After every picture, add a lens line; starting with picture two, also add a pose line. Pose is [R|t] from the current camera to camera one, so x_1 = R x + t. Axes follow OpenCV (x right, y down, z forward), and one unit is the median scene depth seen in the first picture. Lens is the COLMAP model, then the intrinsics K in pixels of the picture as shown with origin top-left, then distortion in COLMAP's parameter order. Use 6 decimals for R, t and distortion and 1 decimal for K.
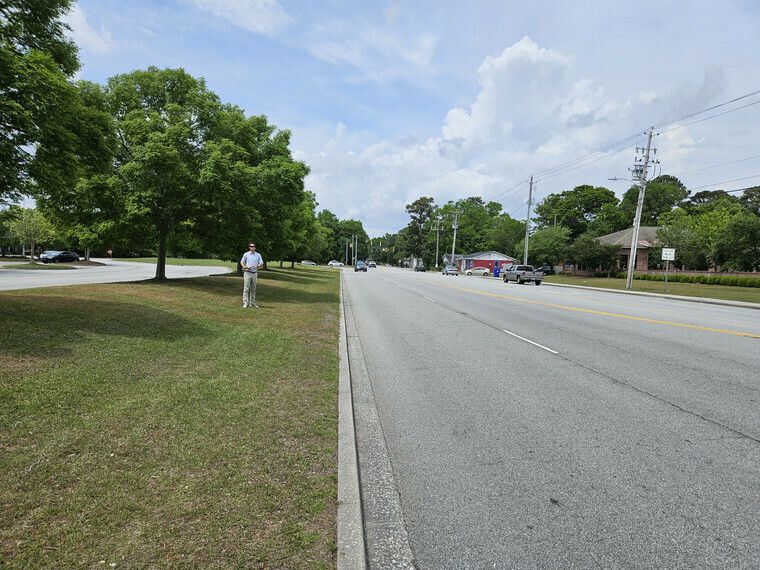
lens RADIAL K [[510.2, 0, 380.9], [0, 510.2, 289.2], [0, 0, 1]] dist [0.057529, -0.039314]
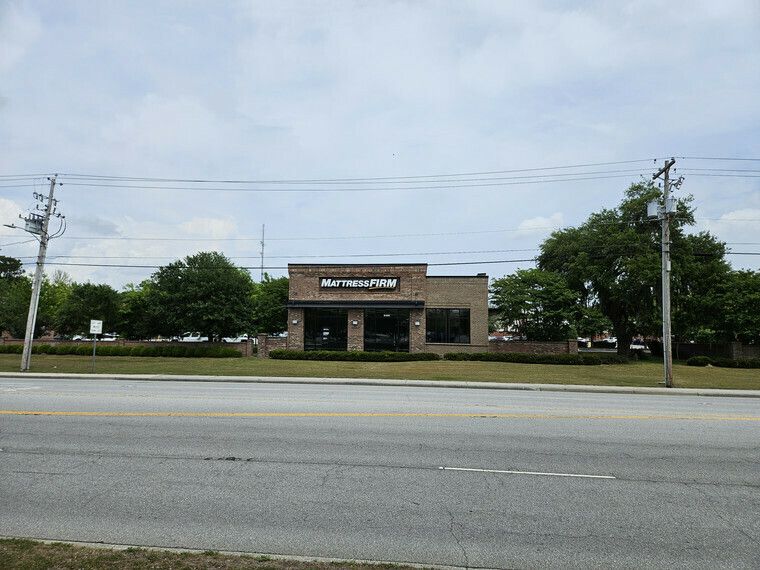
lens RADIAL K [[516.0, 0, 377.1], [0, 516.0, 287.8], [0, 0, 1]] dist [0.092154, -0.085506]
pose [[0.207690, 0.059472, 0.976385, -0.193666], [0.040311, 0.996782, -0.069289, -0.048040], [-0.977364, 0.053750, 0.204624, 0.324773]]
